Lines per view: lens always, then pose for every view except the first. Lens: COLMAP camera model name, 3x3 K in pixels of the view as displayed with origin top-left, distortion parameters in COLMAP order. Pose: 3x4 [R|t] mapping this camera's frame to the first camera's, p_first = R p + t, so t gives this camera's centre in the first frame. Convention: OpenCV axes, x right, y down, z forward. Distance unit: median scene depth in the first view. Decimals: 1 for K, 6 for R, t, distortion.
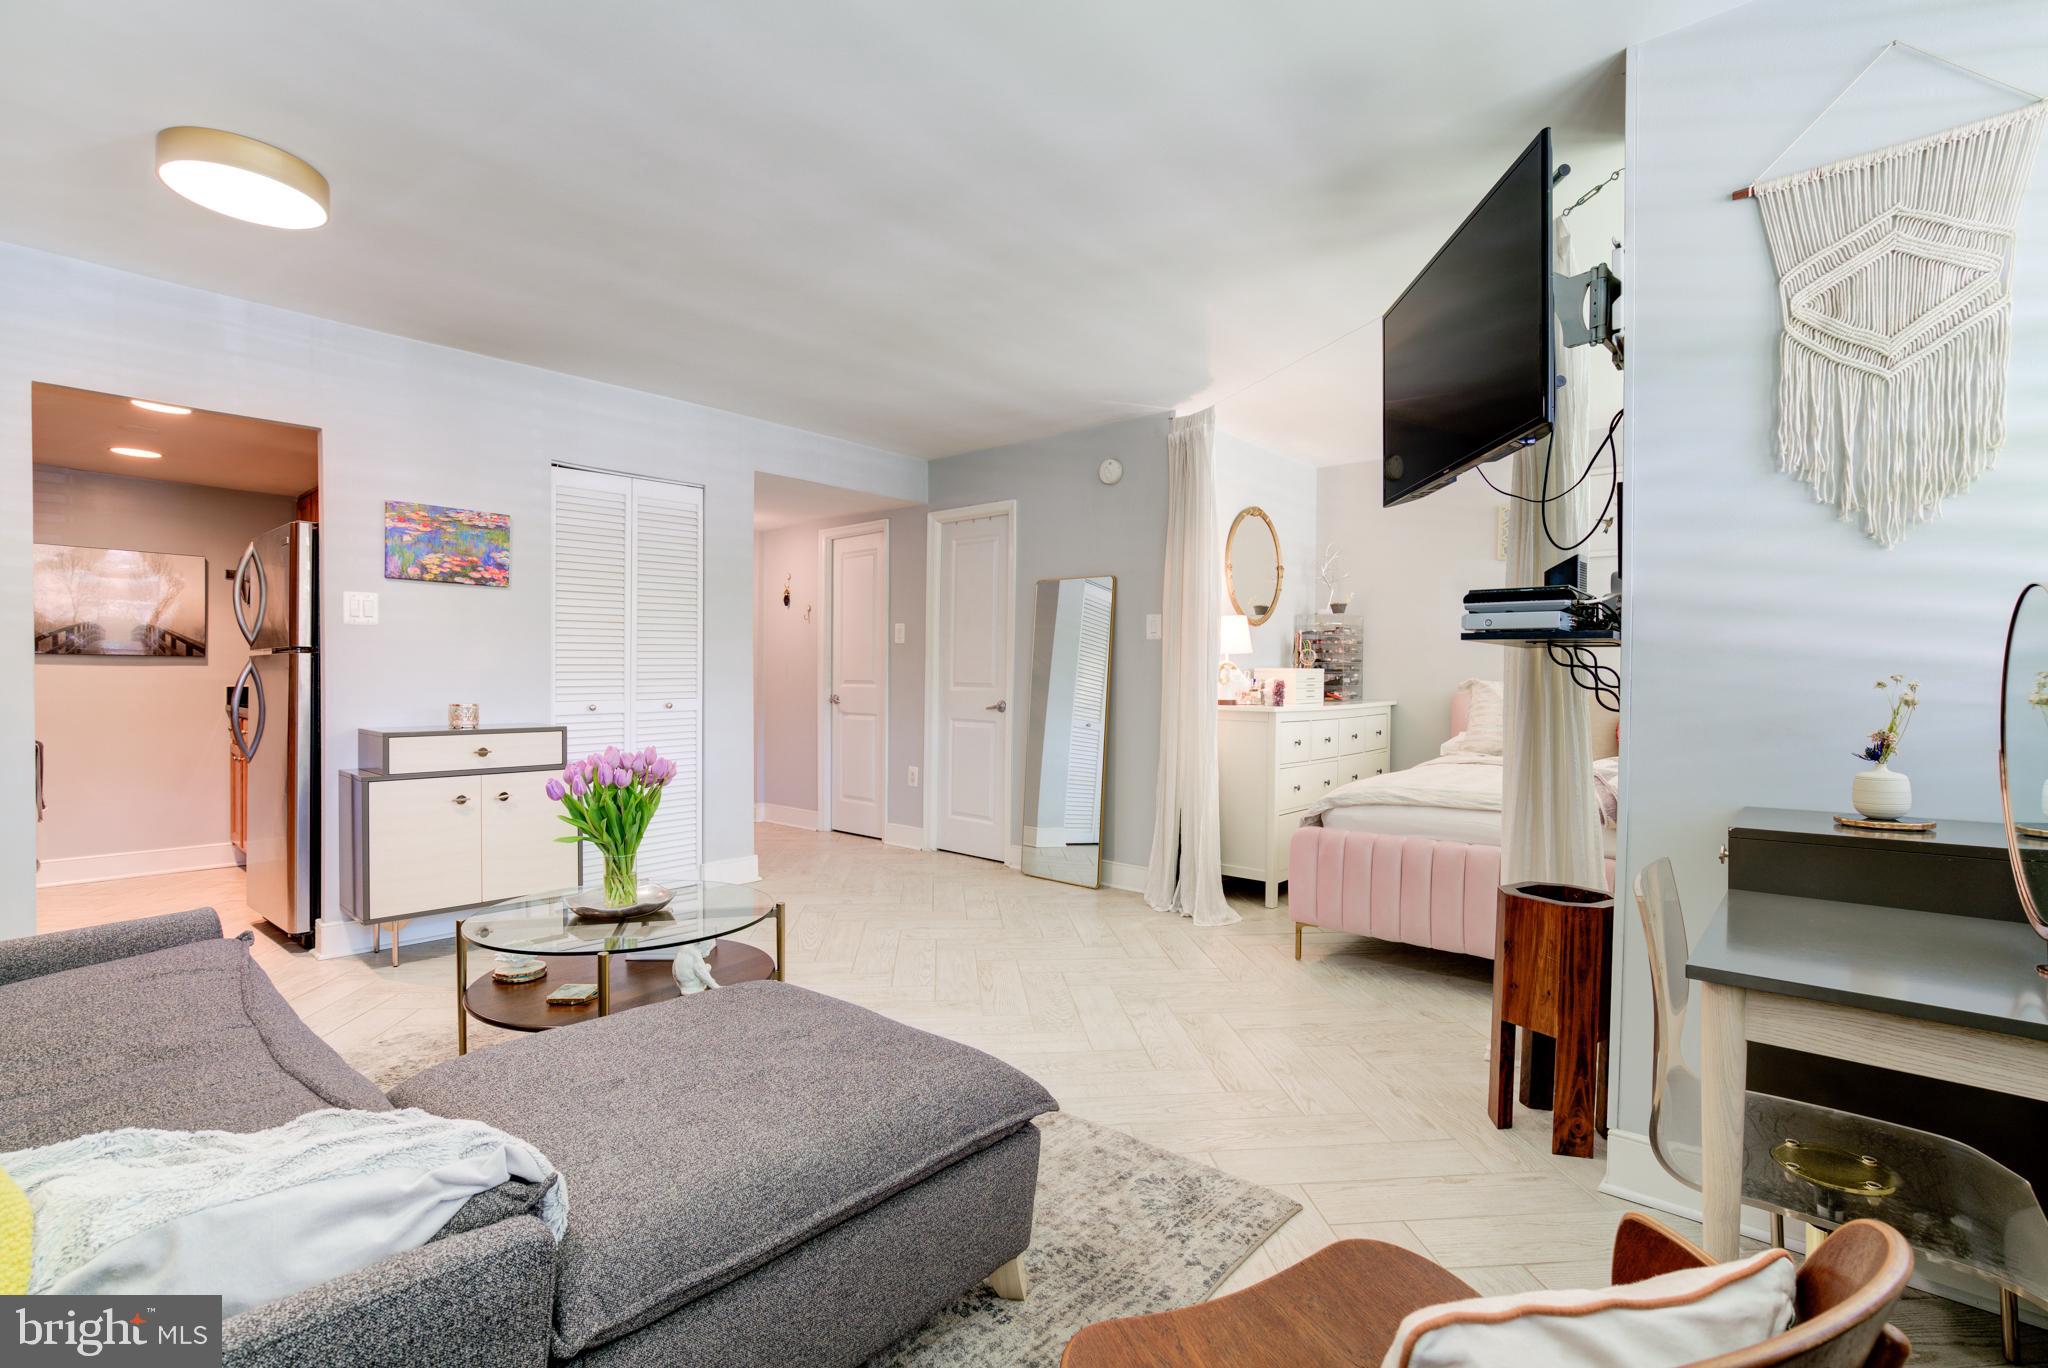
lens RADIAL K [[931.9, 0, 1031.1], [0, 931.9, 680.0], [0, 0, 1]] dist [-0.035963, 0.000183]
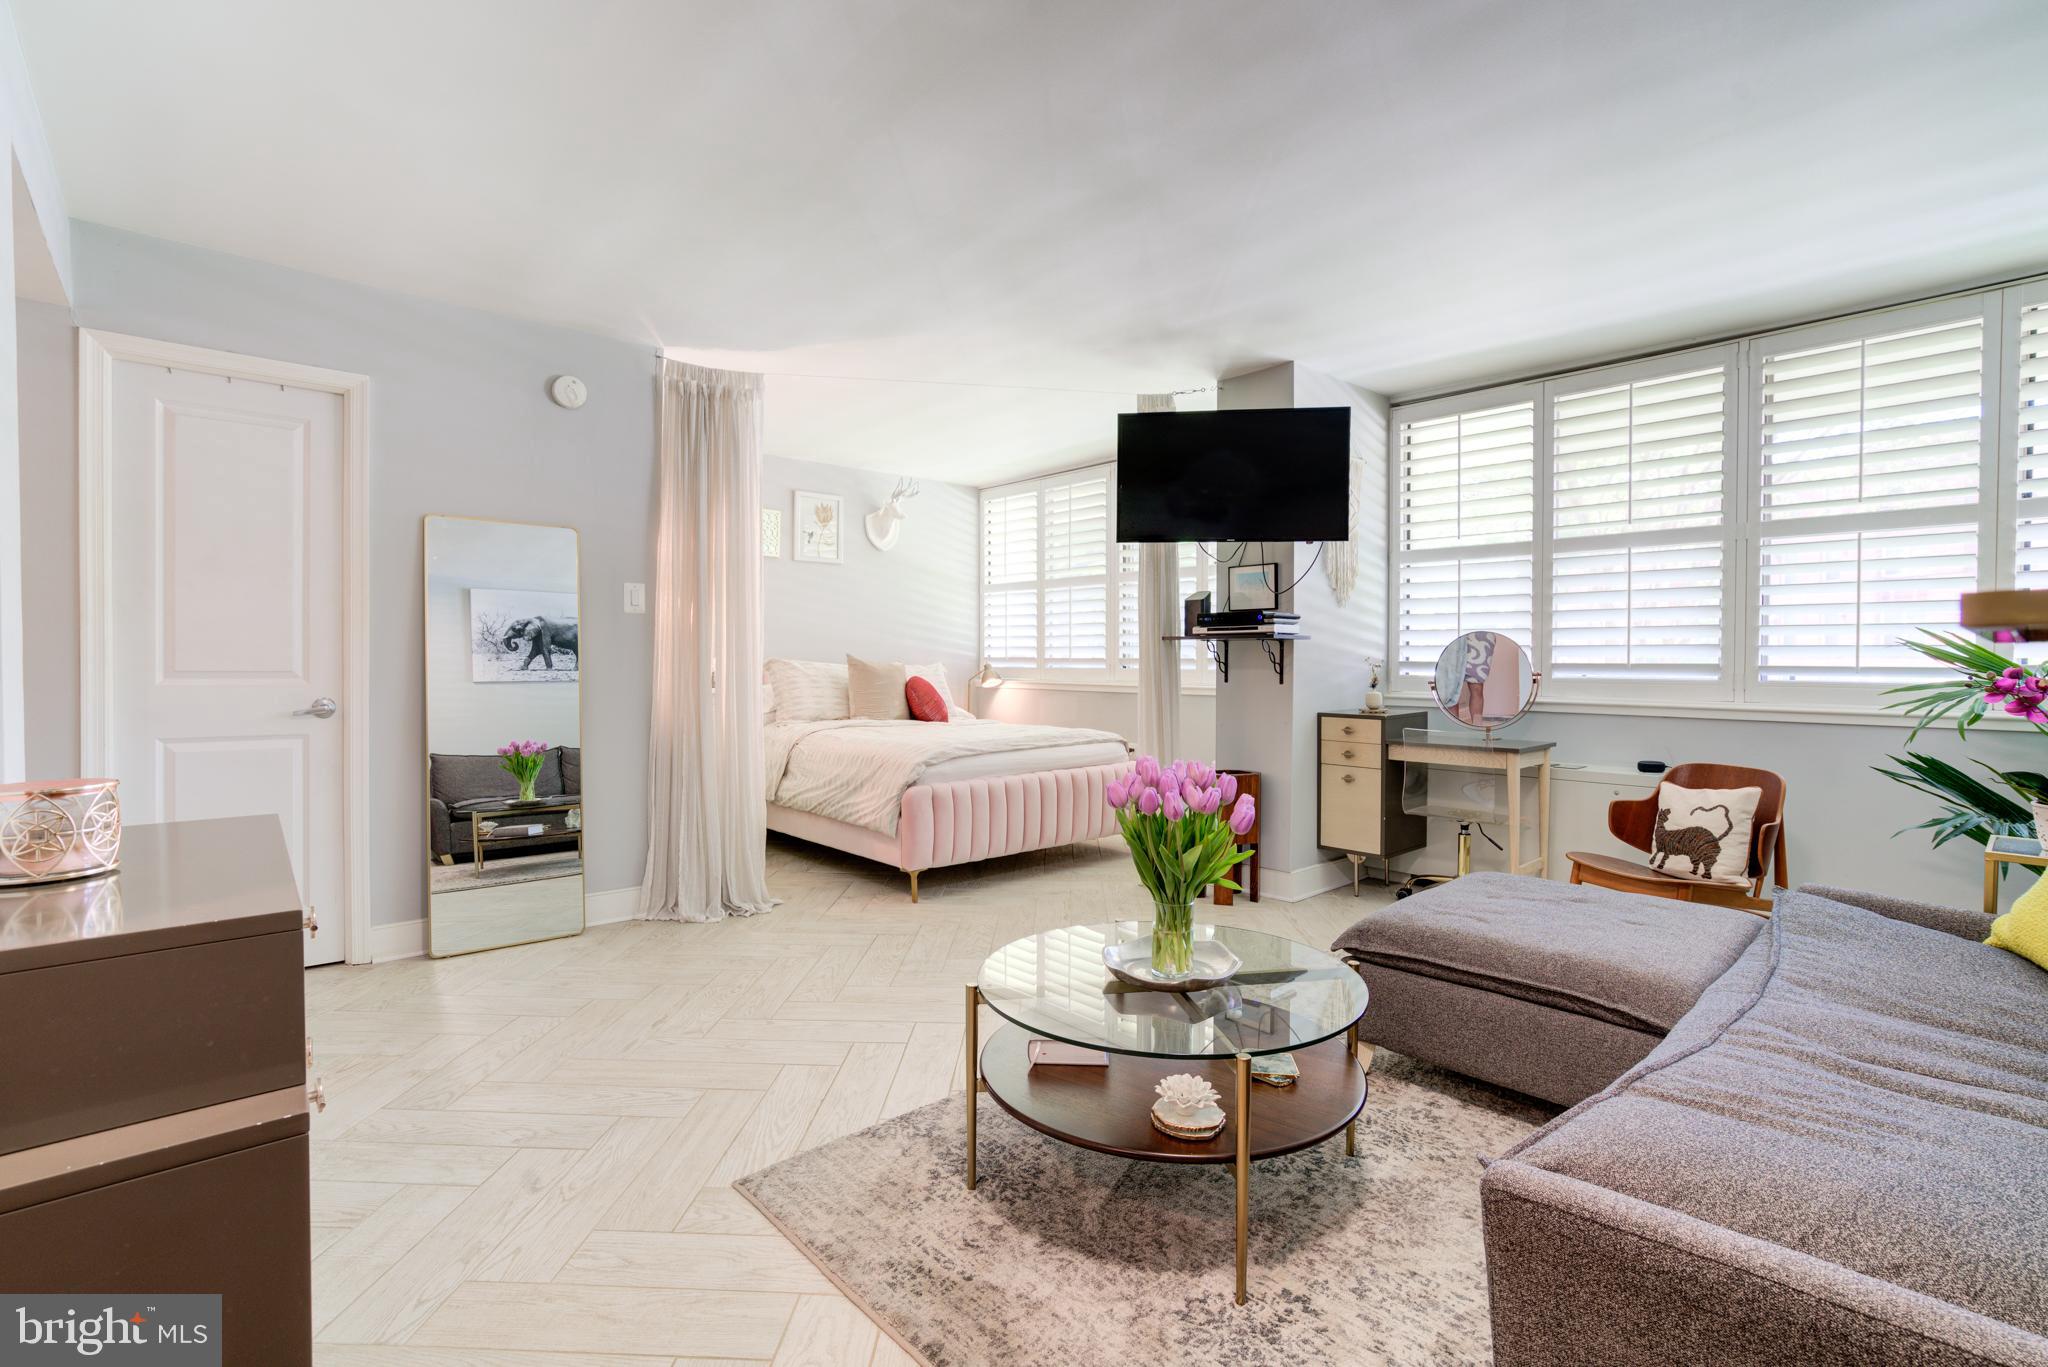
lens RADIAL K [[931.9, 0, 1031.1], [0, 931.9, 679.5], [0, 0, 1]] dist [-0.035963, 0.000183]
pose [[0.119160, -0.027773, 0.992487, -0.719073], [0.003737, 0.999614, 0.027523, -0.006383], [-0.992868, 0.000429, 0.119218, 0.612405]]
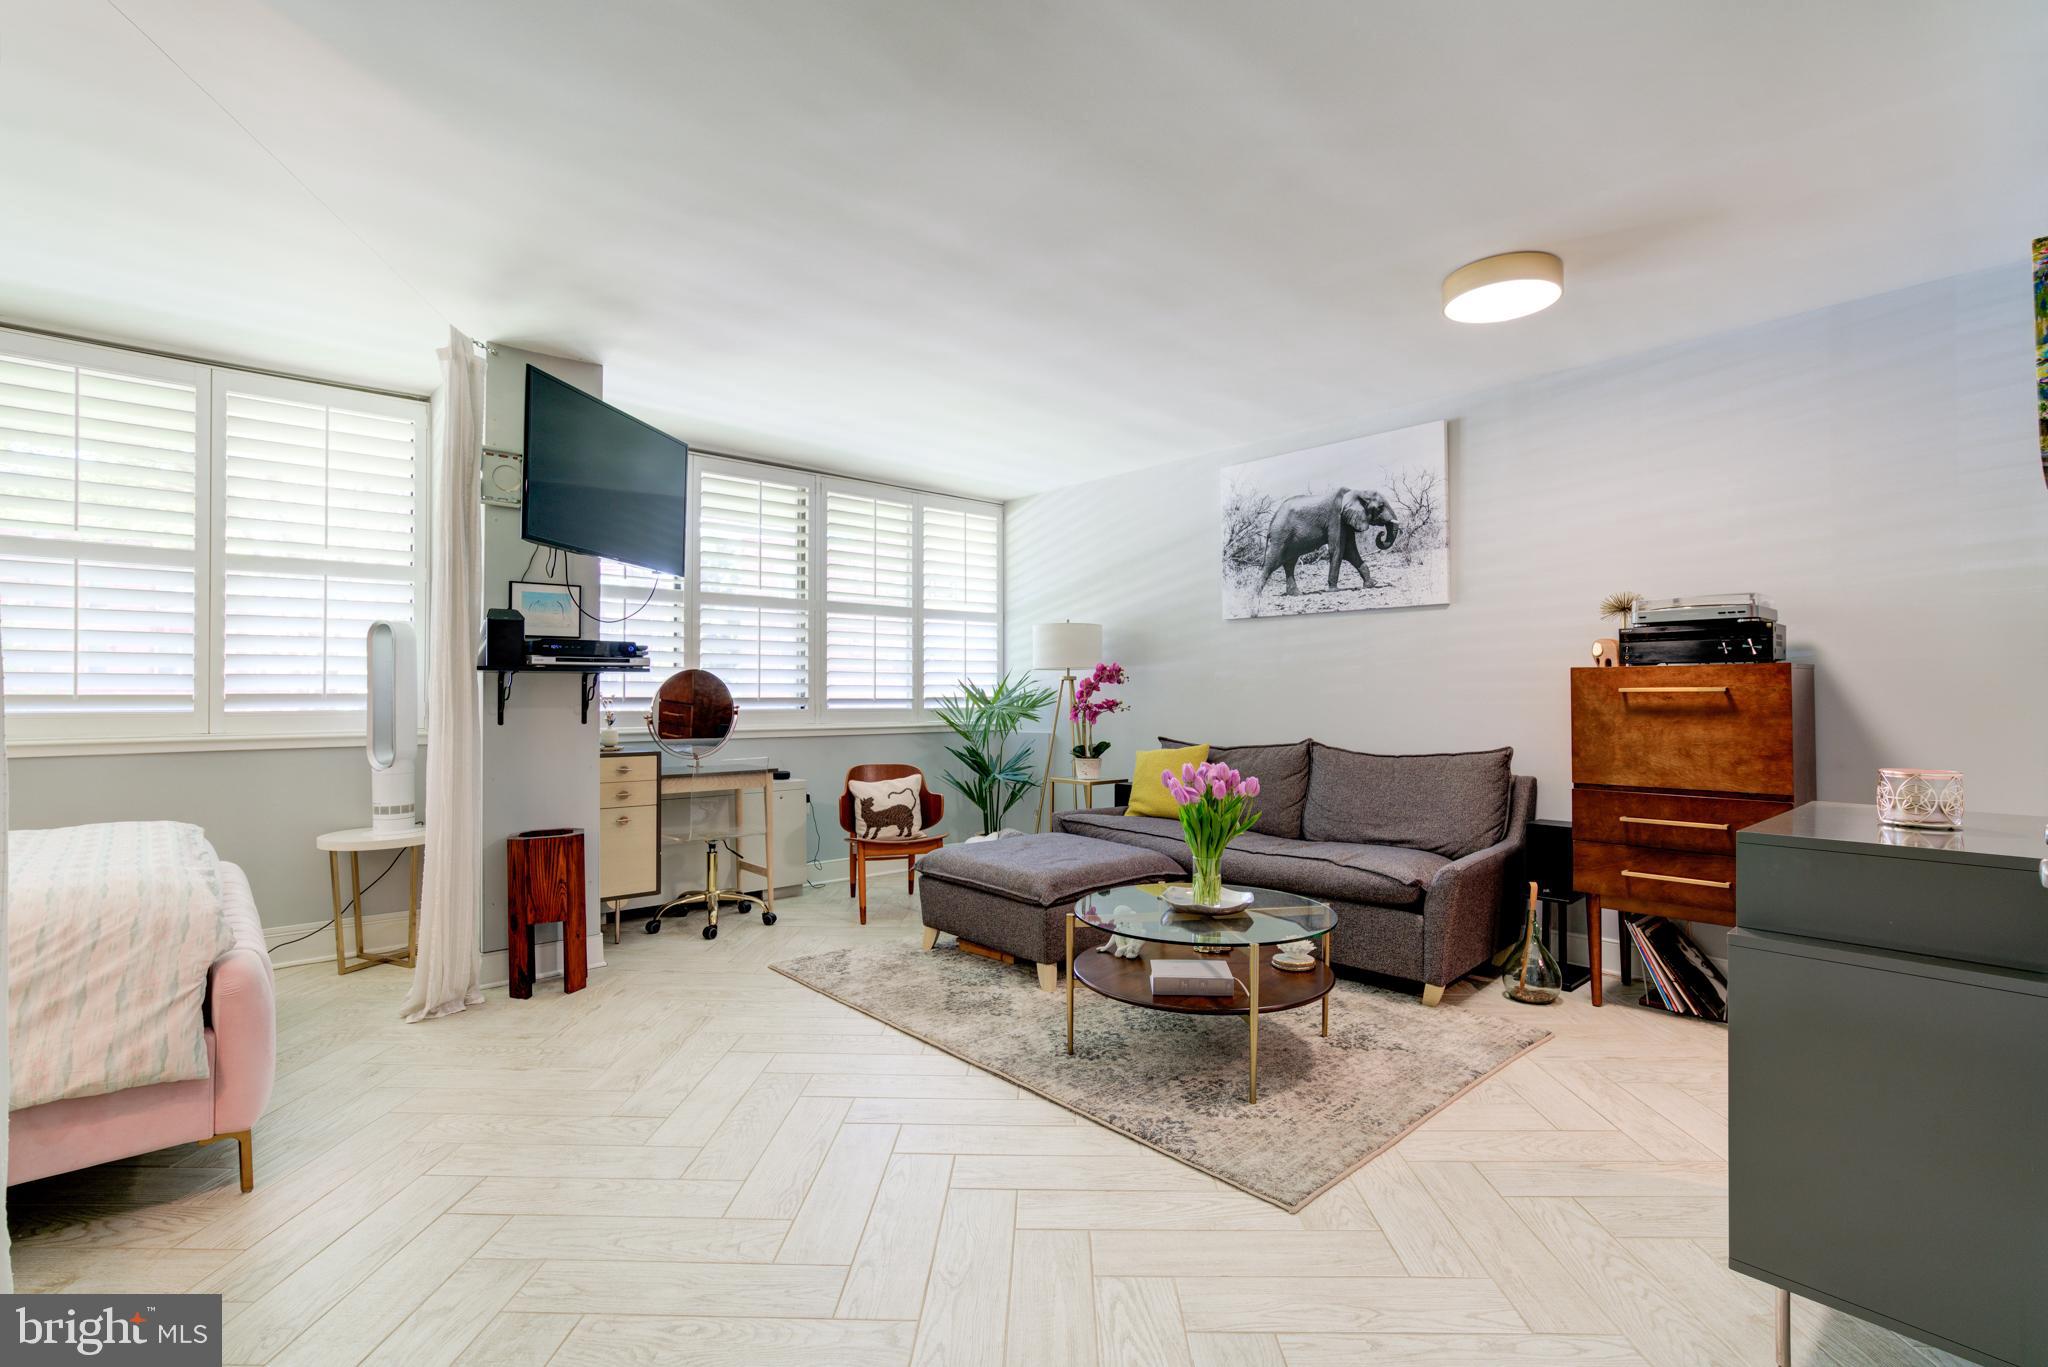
lens RADIAL K [[931.9, 0, 1031.1], [0, 931.9, 679.5], [0, 0, 1]] dist [-0.035963, 0.000183]
pose [[-0.993594, -0.004473, 0.112923, -0.207249], [-0.005573, 0.999940, -0.009429, -0.009081], [-0.112875, -0.009998, -0.993559, 1.296857]]
